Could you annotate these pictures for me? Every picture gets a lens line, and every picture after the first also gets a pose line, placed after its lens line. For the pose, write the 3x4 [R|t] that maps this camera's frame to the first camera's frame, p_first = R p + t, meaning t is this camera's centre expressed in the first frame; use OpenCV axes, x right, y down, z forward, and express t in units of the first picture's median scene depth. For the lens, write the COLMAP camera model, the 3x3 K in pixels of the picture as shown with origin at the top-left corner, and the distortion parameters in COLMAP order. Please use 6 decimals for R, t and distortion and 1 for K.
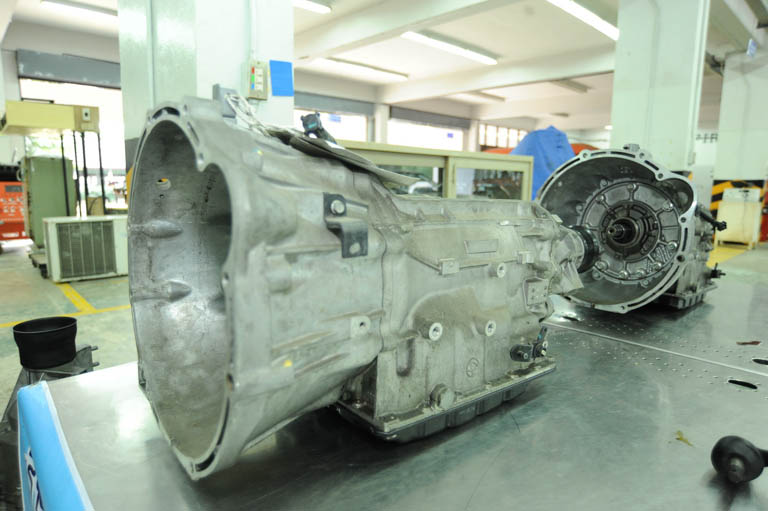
lens RADIAL K [[466.7, 0, 383.7], [0, 466.7, 240.0], [0, 0, 1]] dist [-0.035928, 0.001080]
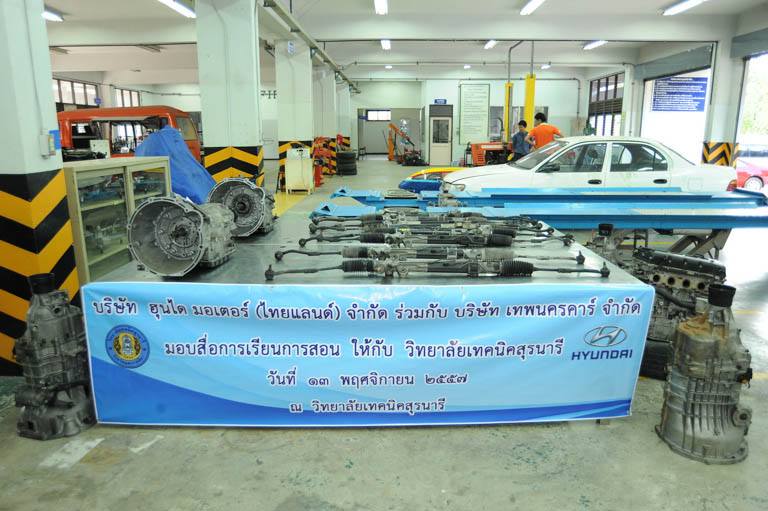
lens RADIAL K [[564.0, 0, 384.0], [0, 564.0, 255.5], [0, 0, 1]] dist [-0.002318, -0.001195]
pose [[0.702153, -0.180223, 0.688840, -0.203414], [0.109256, 0.983250, 0.145883, -0.021465], [-0.703594, -0.027173, 0.710082, -0.320811]]
